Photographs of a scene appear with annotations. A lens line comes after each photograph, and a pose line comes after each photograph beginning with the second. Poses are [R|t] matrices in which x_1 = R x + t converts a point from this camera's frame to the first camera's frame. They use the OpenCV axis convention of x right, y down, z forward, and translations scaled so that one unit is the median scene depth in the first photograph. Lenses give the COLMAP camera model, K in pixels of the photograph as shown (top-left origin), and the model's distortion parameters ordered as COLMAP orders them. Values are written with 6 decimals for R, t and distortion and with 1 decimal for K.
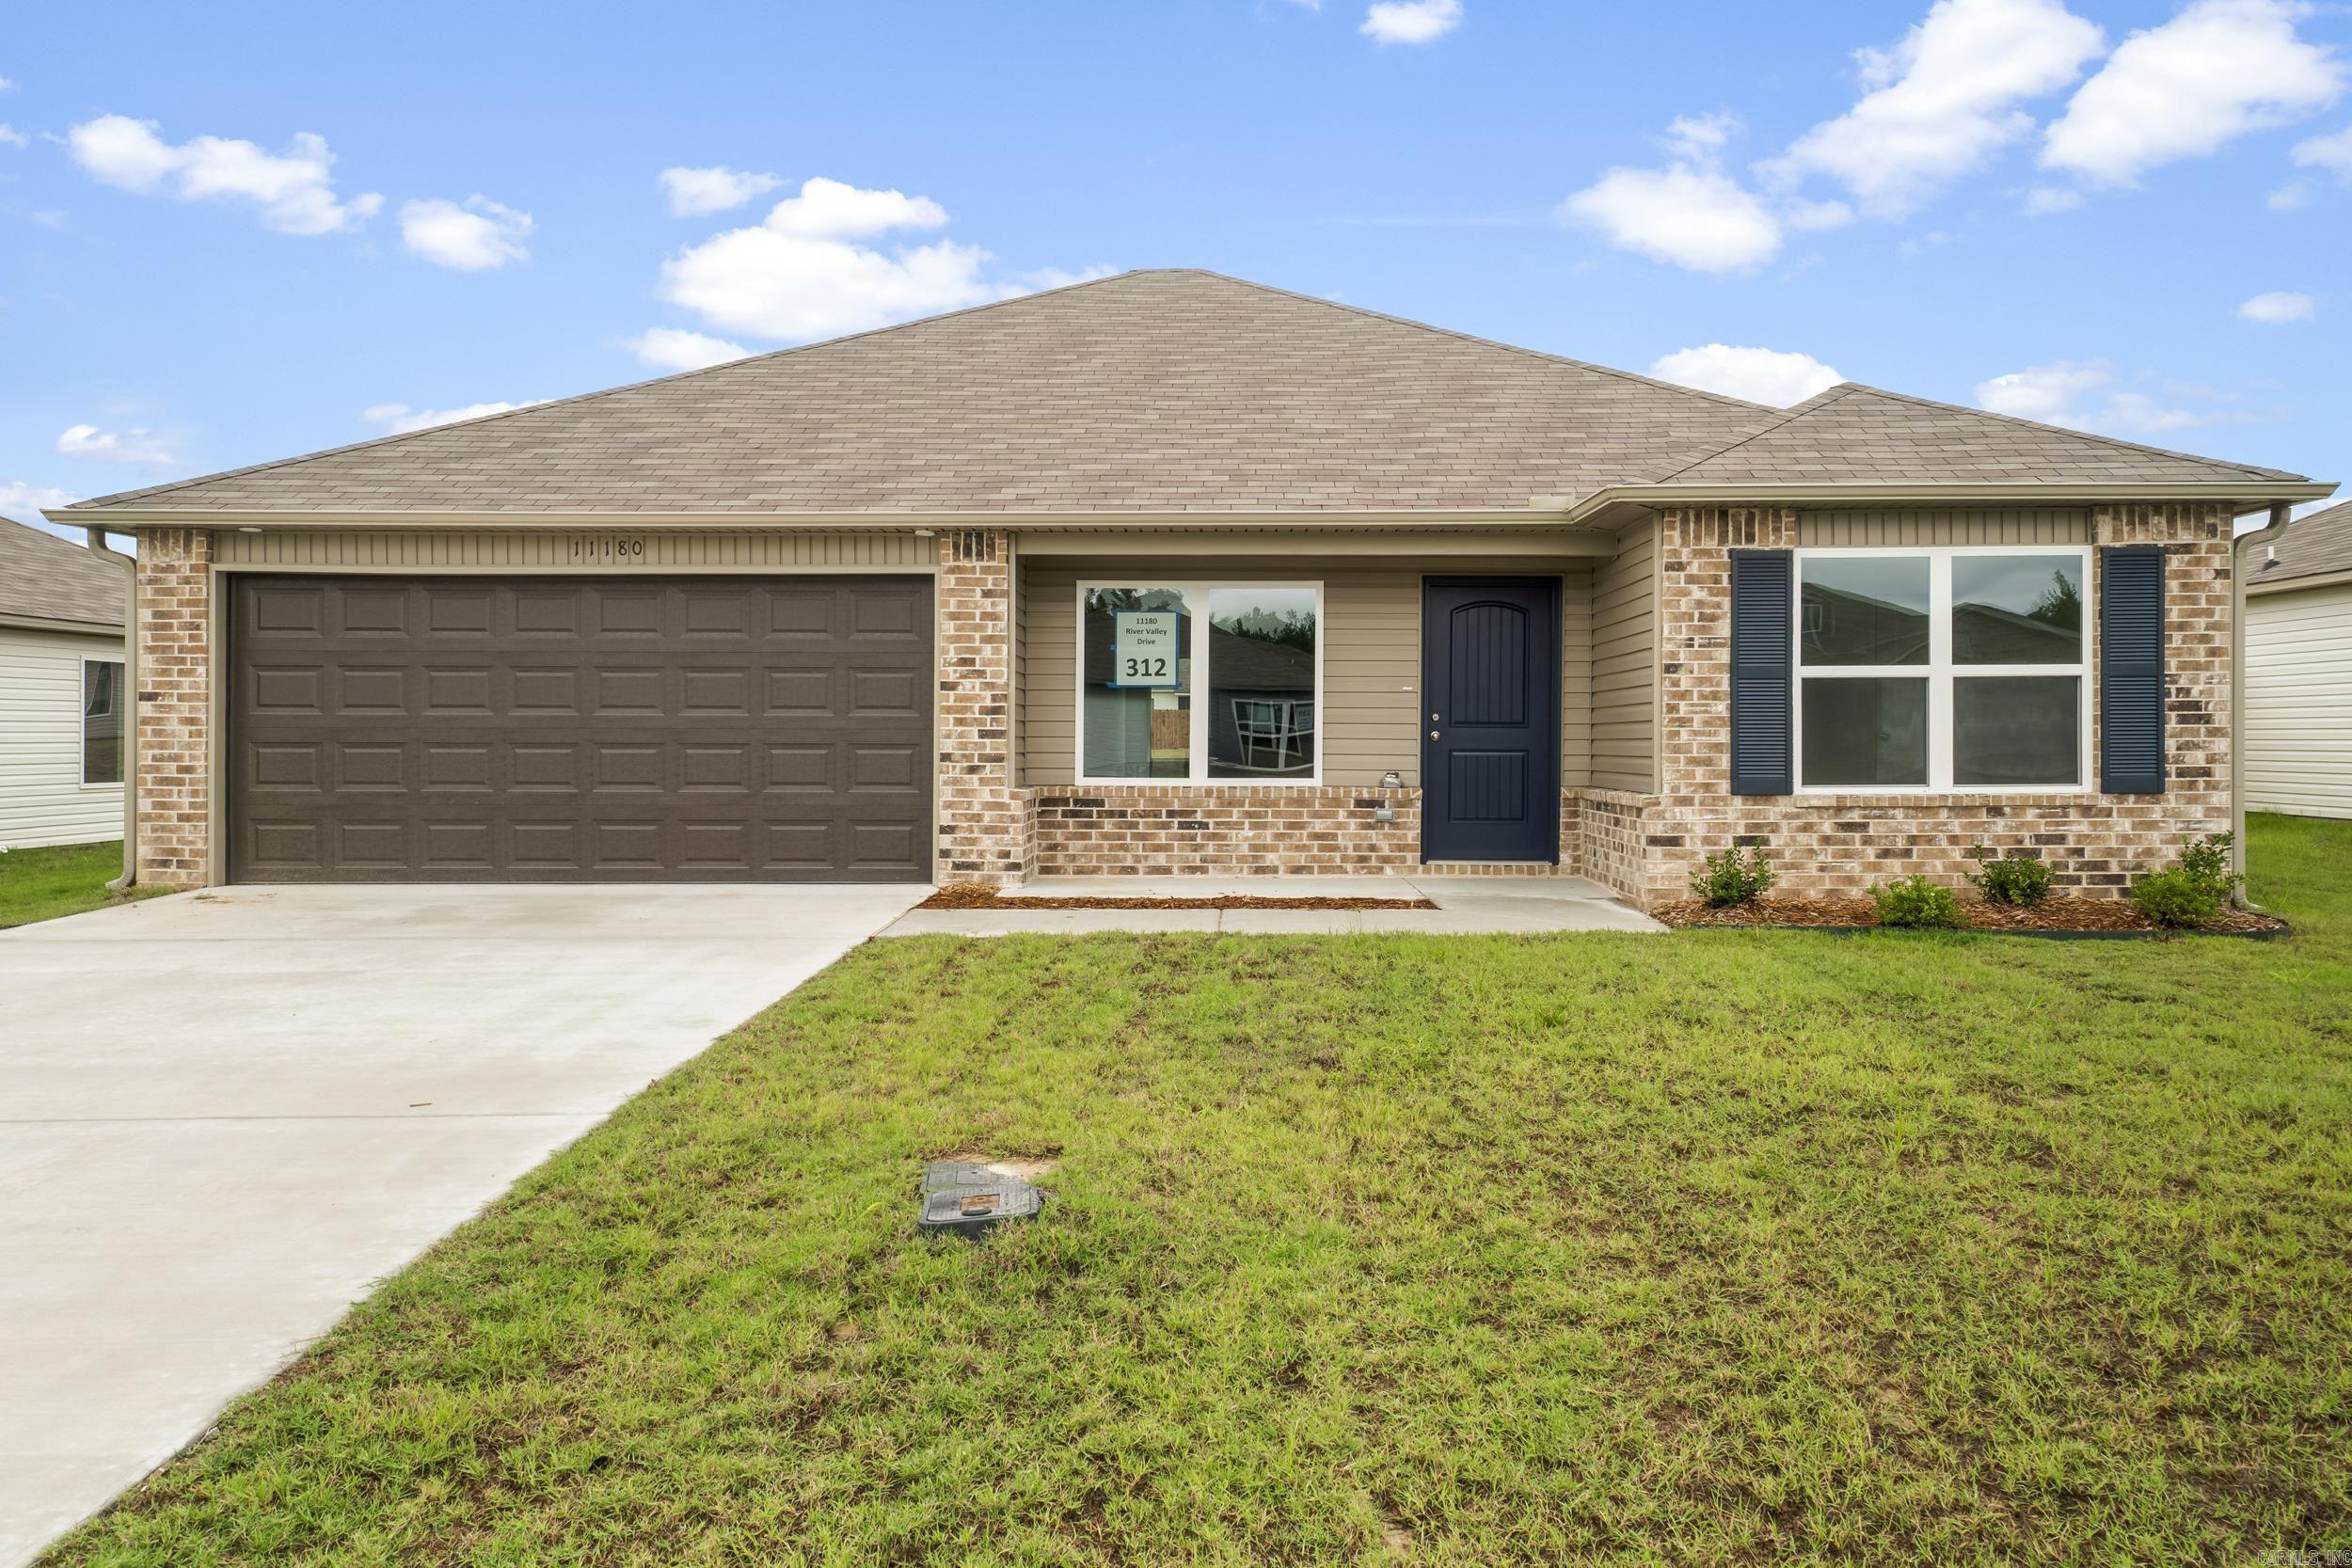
lens RADIAL K [[1772.2, 0, 1176.0], [0, 1772.2, 784.0], [0, 0, 1]] dist [0.012106, 0.002124]
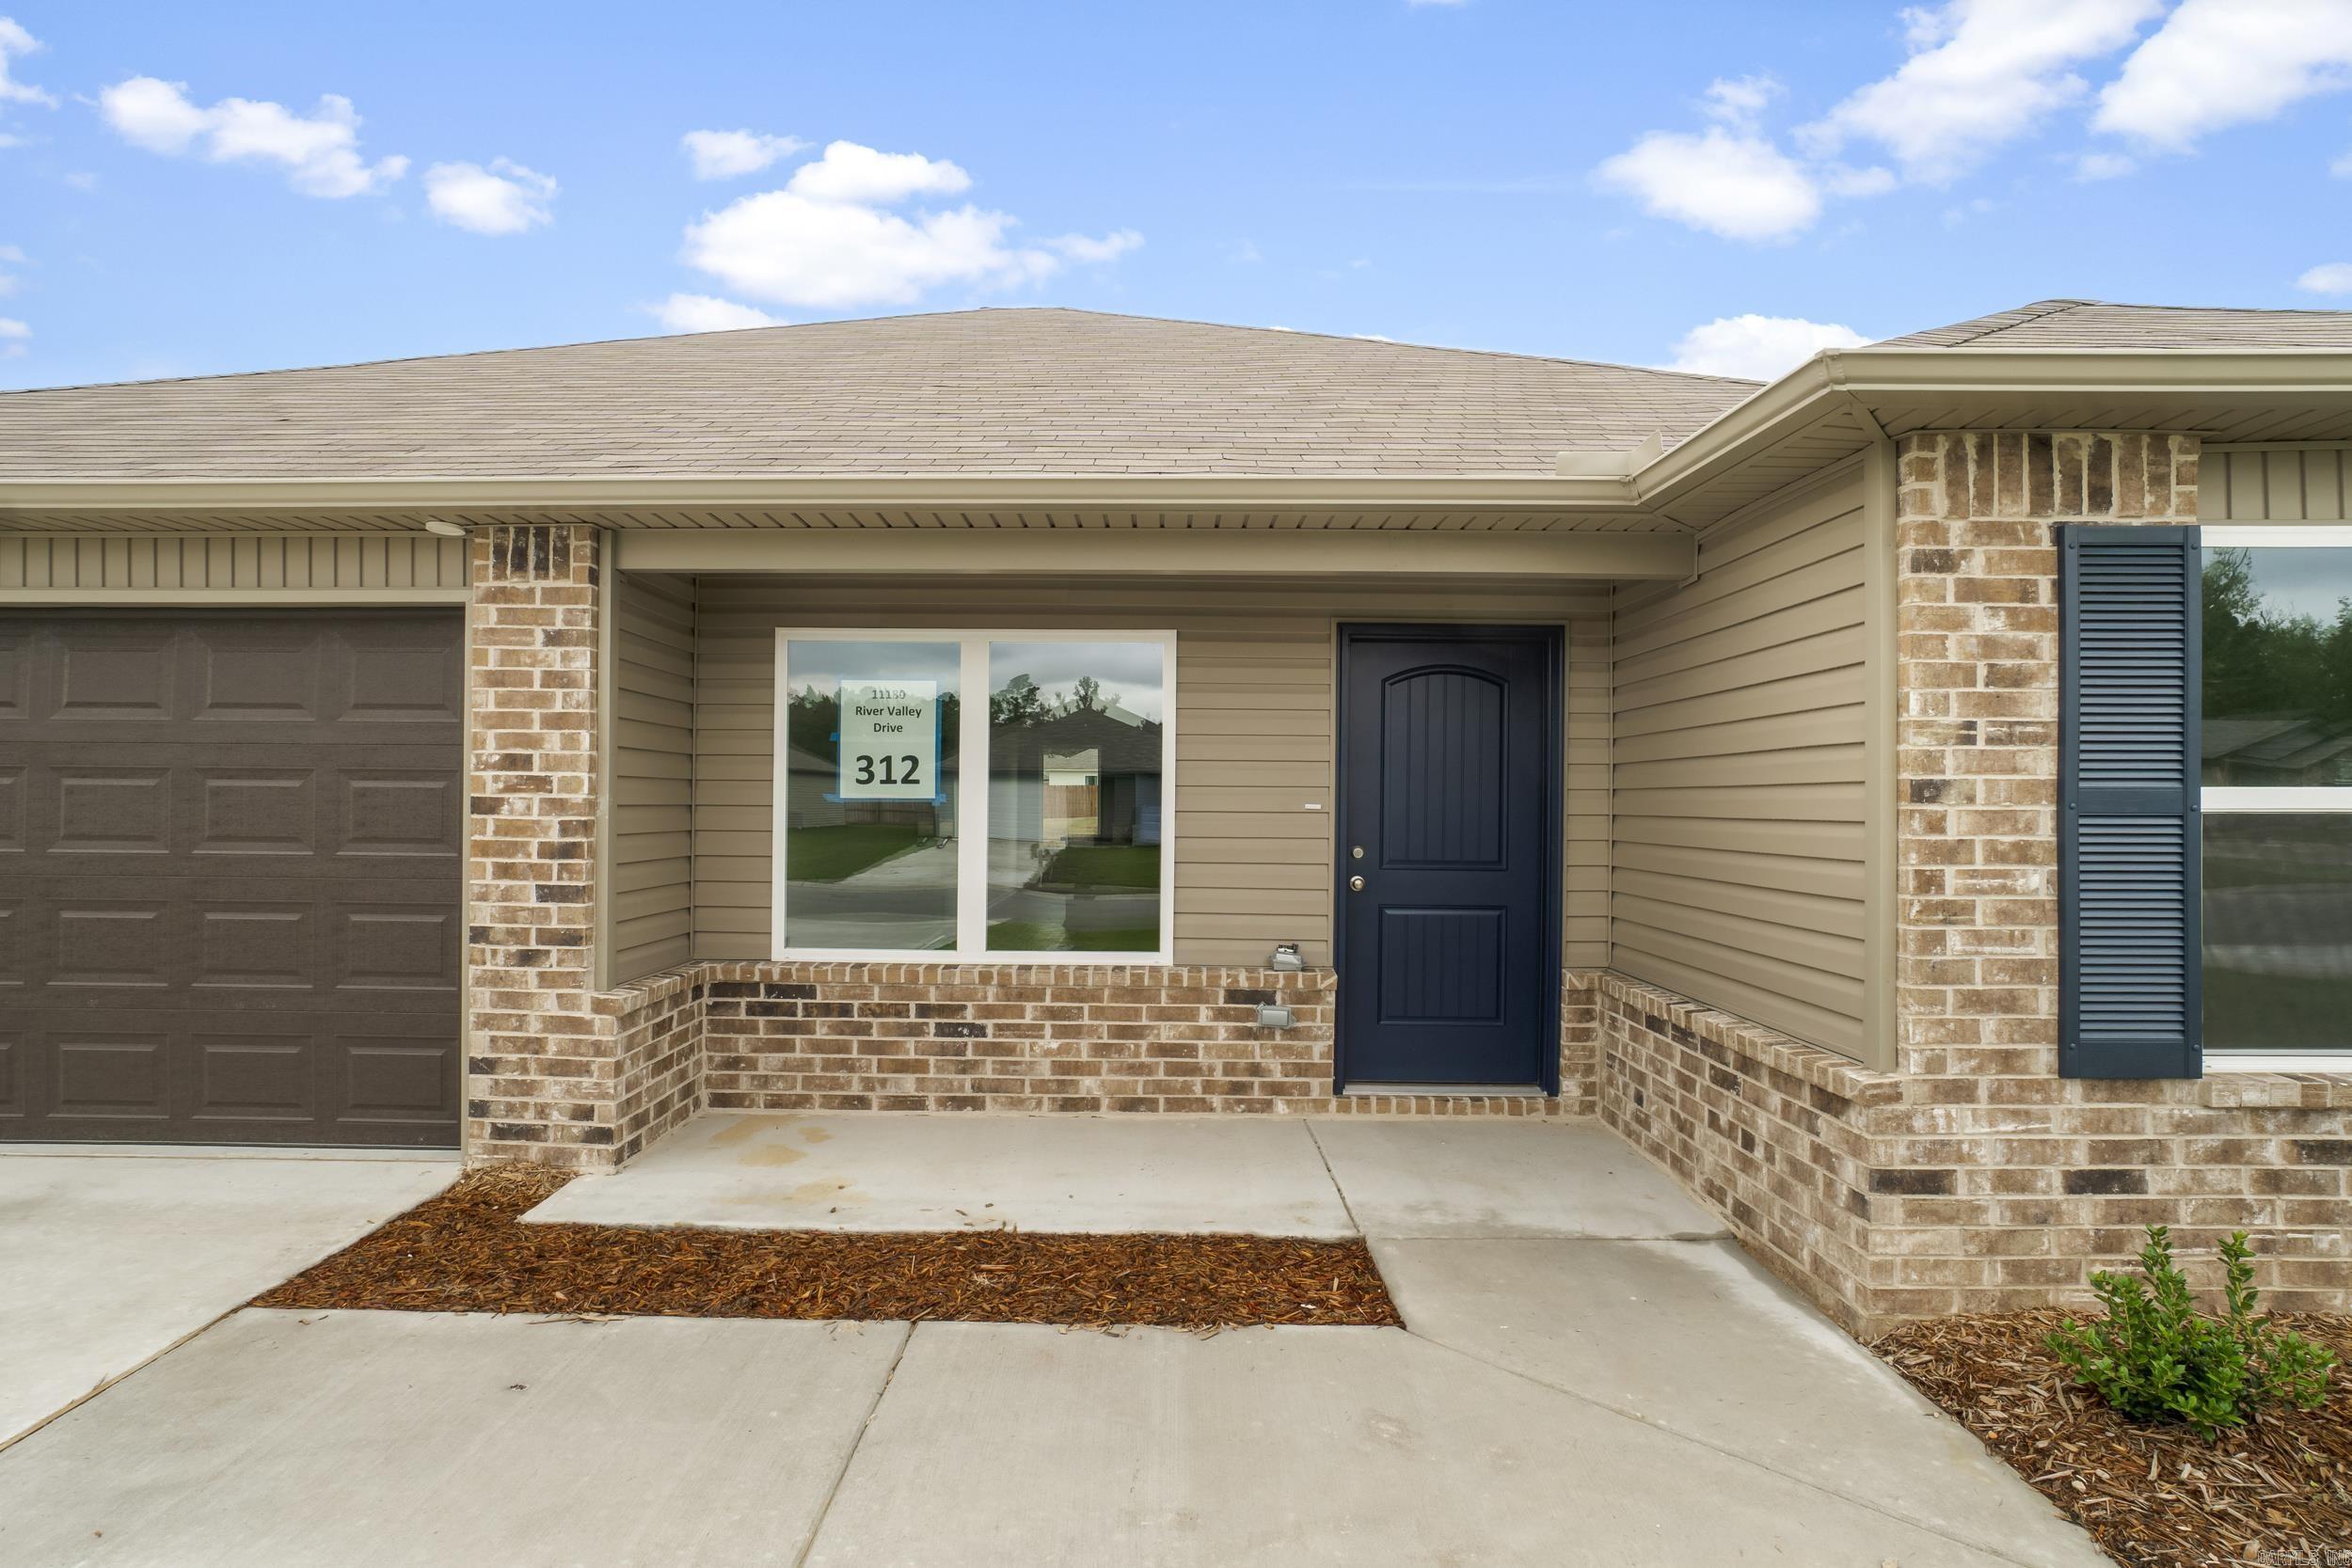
lens RADIAL K [[1204.6, 0, 1139.6], [0, 1204.6, 808.5], [0, 0, 1]] dist [-0.042335, 0.020673]
pose [[0.999933, 0.004767, 0.010549, 0.071366], [-0.004564, 0.999807, -0.019114, -0.048336], [-0.010638, 0.019064, 0.999762, 0.628971]]
